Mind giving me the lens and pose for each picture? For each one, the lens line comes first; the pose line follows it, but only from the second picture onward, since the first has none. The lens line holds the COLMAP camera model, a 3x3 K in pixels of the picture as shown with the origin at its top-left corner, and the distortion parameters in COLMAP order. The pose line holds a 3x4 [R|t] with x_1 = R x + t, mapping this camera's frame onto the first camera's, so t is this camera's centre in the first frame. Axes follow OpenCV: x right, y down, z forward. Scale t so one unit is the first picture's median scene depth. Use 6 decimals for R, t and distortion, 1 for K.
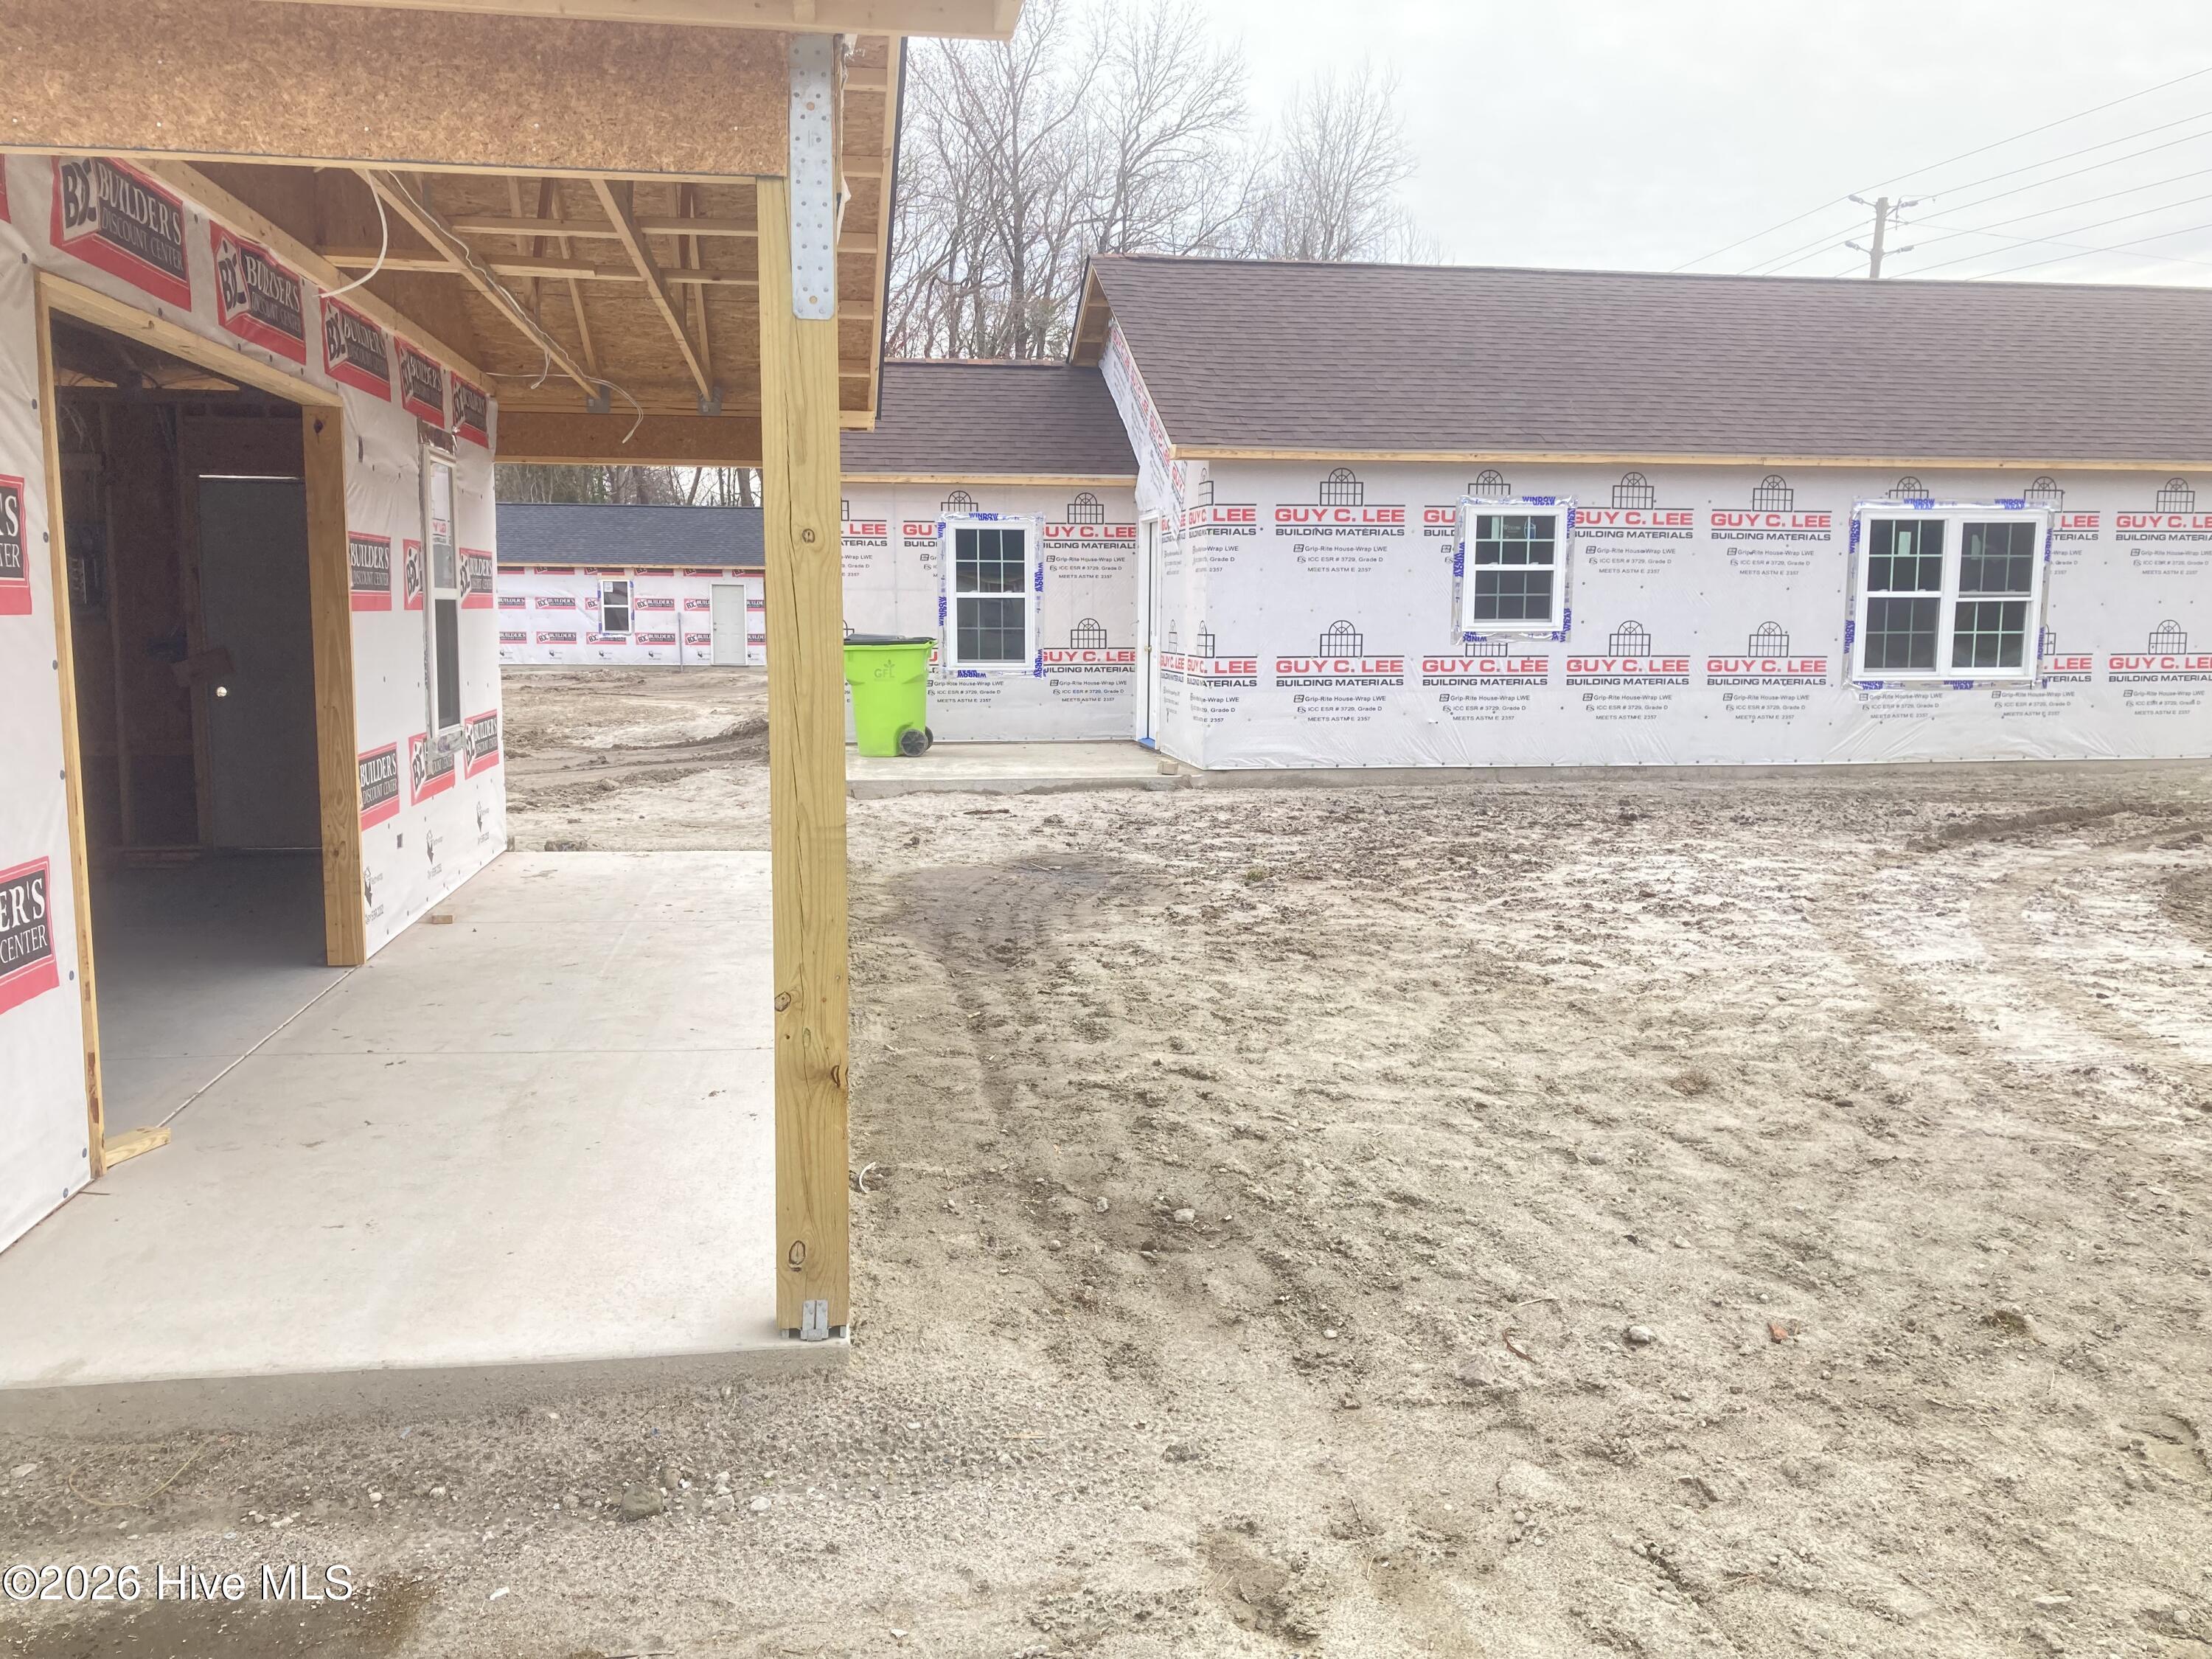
lens RADIAL K [[1800.7, 0, 1125.7], [0, 1800.7, 840.3], [0, 0, 1]] dist [0.055718, -0.054571]
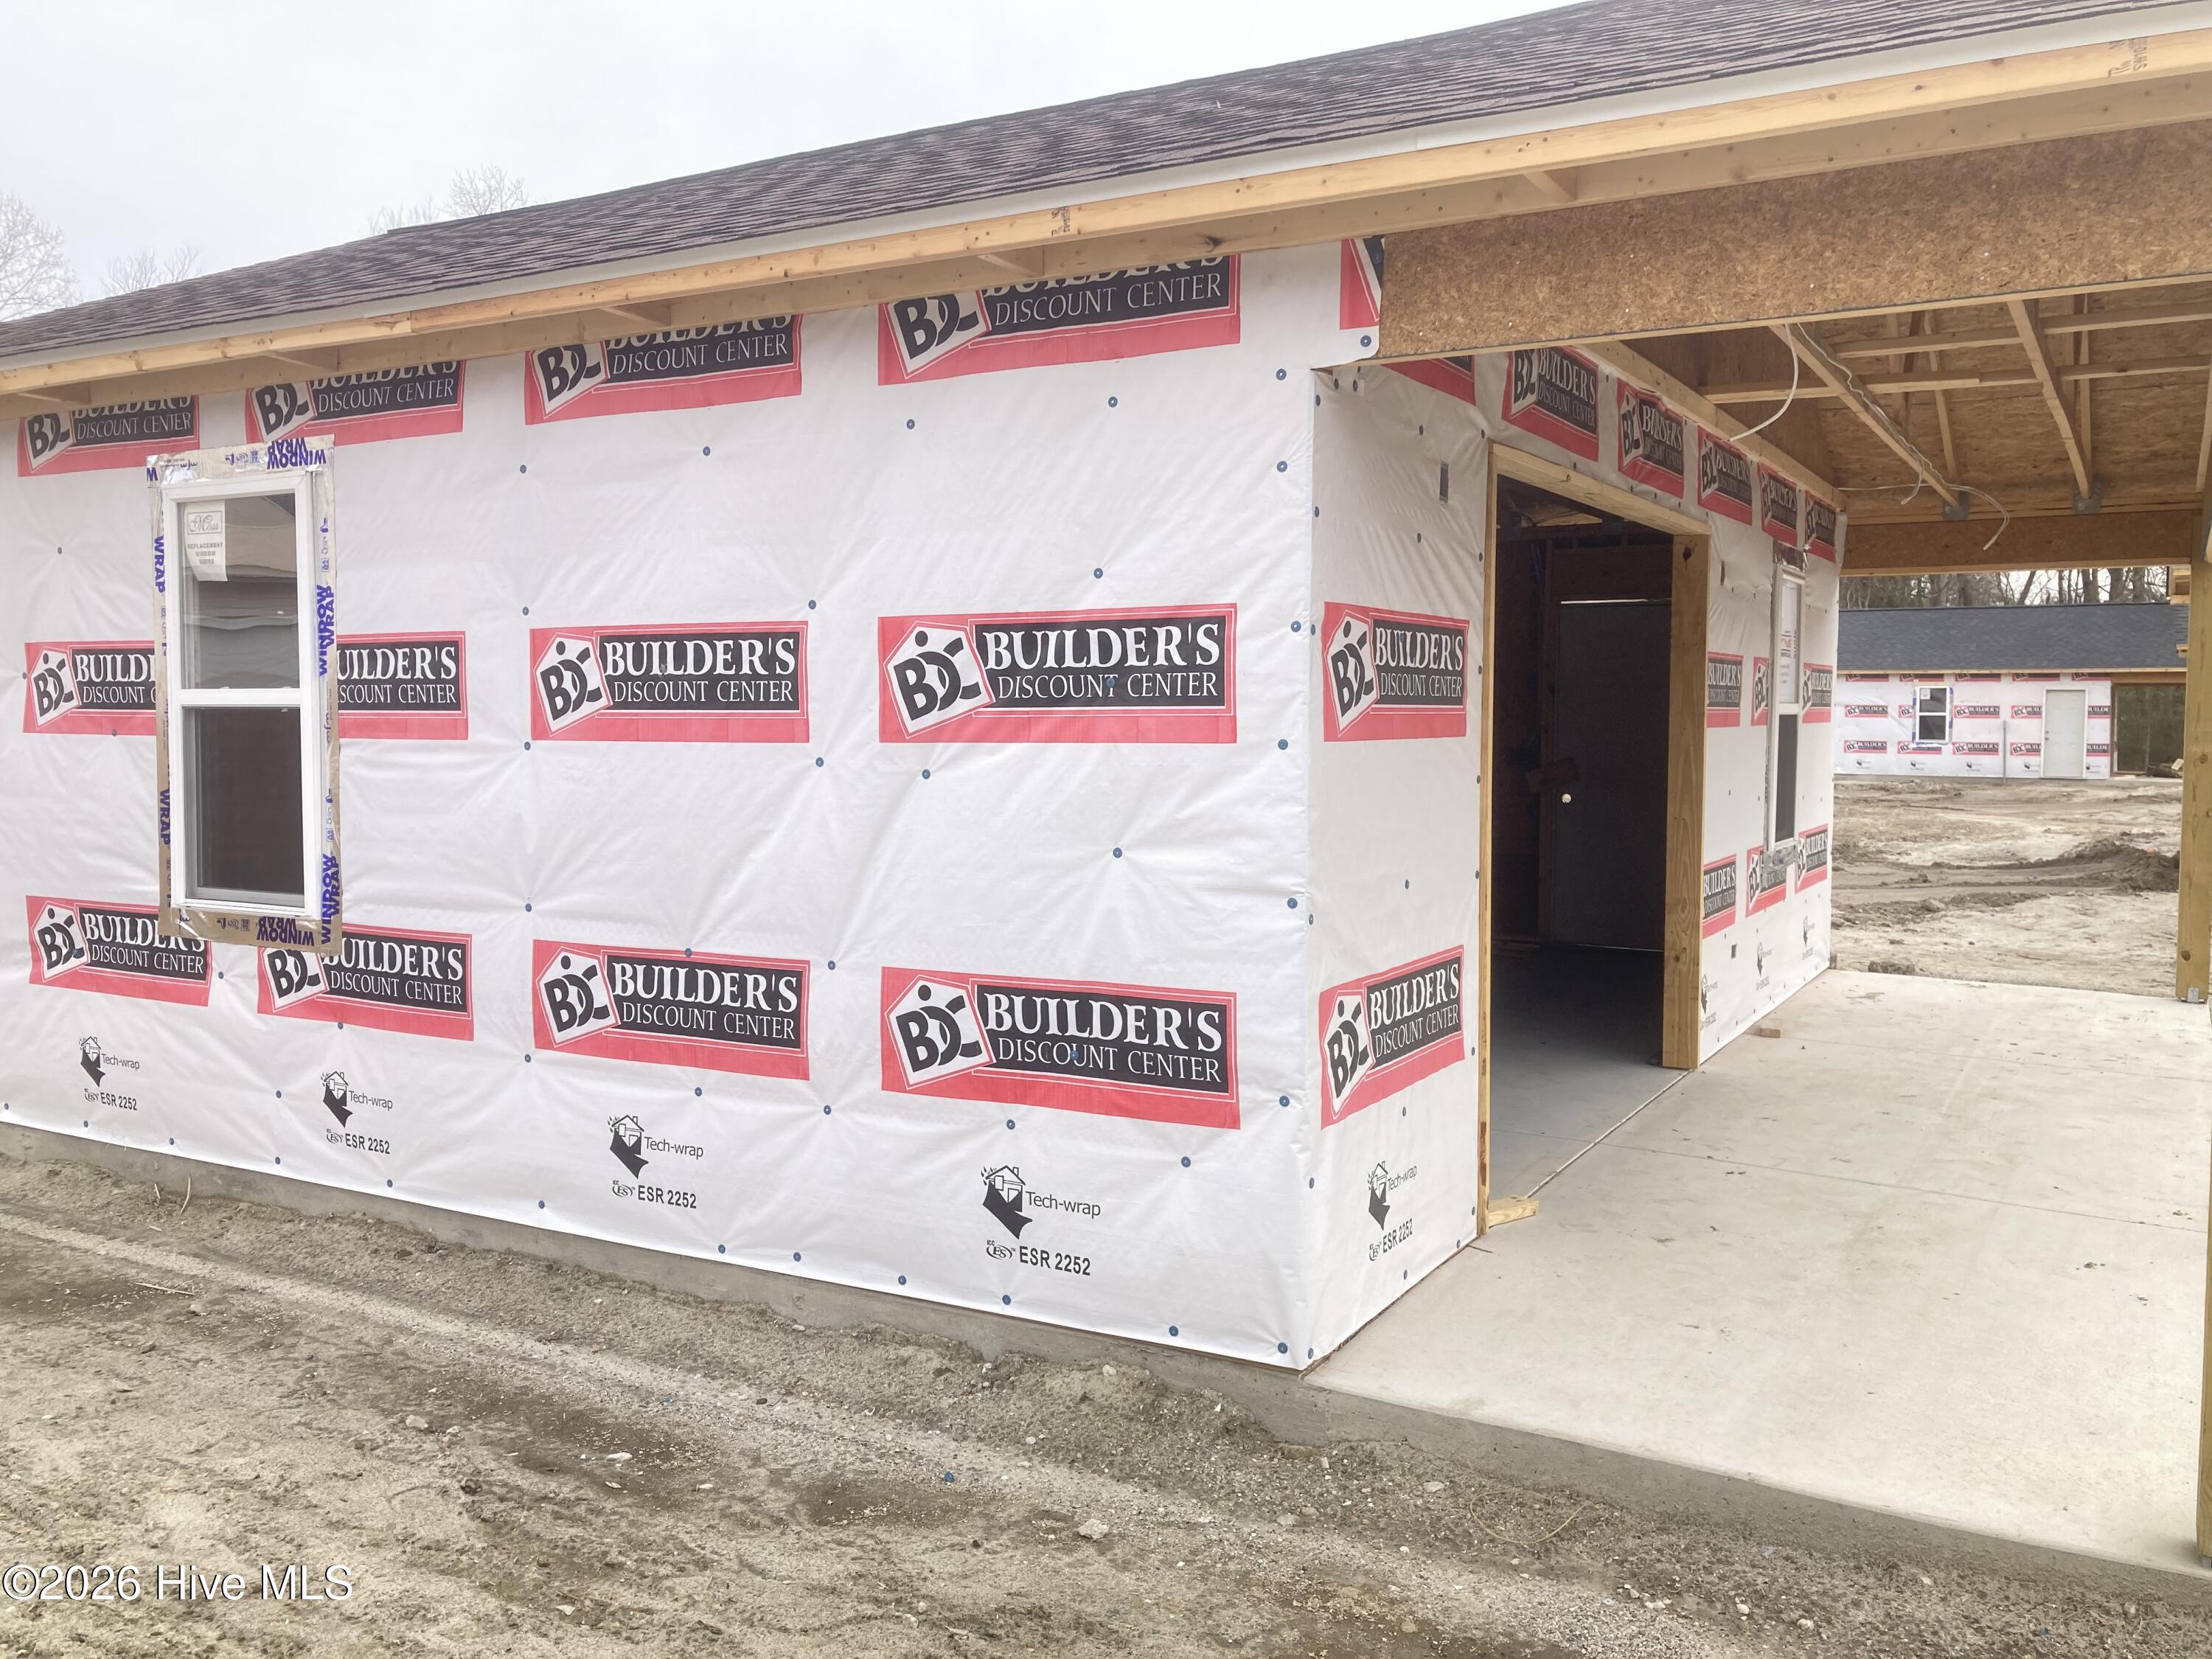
lens RADIAL K [[1844.8, 0, 1112.5], [0, 1844.8, 799.4], [0, 0, 1]] dist [0.001121, 0.063782]
pose [[0.778320, 0.028263, -0.627231, -0.025557], [-0.078551, 0.995521, -0.052614, -0.002569], [0.622934, 0.090221, 0.777054, -0.030526]]
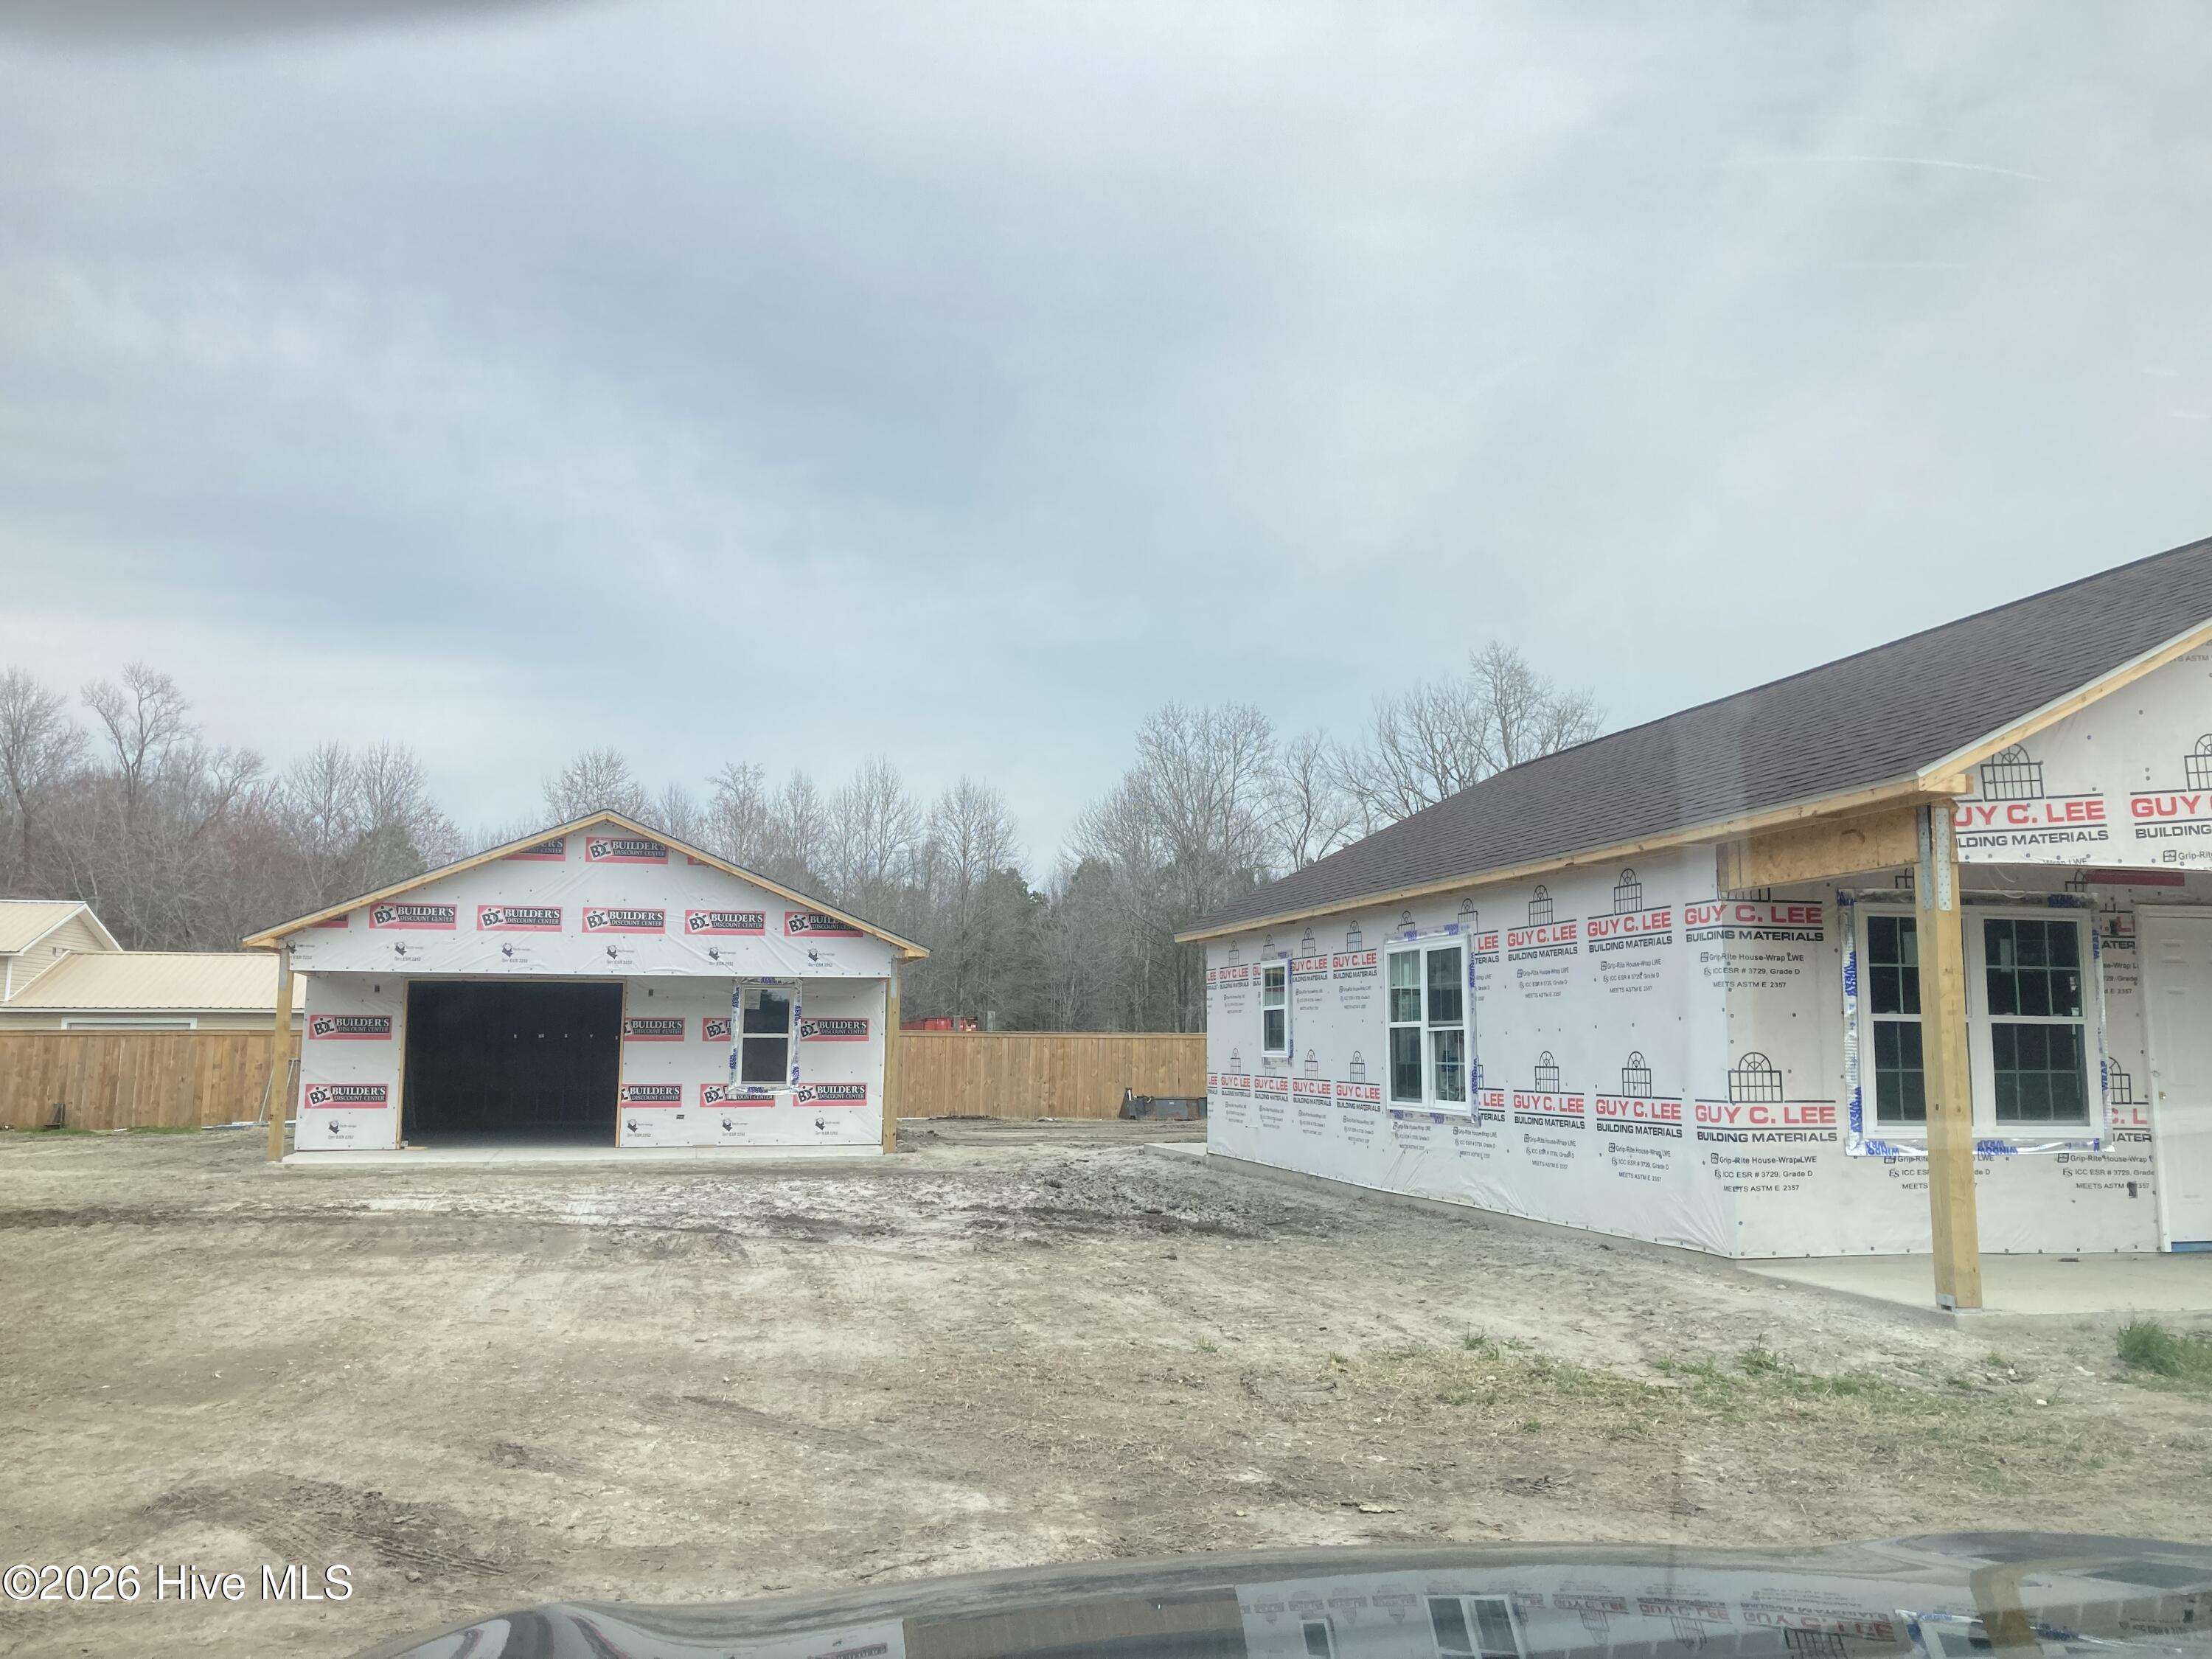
lens RADIAL K [[1792.2, 0, 1093.7], [0, 1792.2, 822.0], [0, 0, 1]] dist [-0.002257, 0.051279]
pose [[0.083432, -0.129006, -0.988128, 2.987550], [-0.131385, 0.981505, -0.139235, -0.176963], [0.987814, 0.141442, 0.064940, 1.565812]]
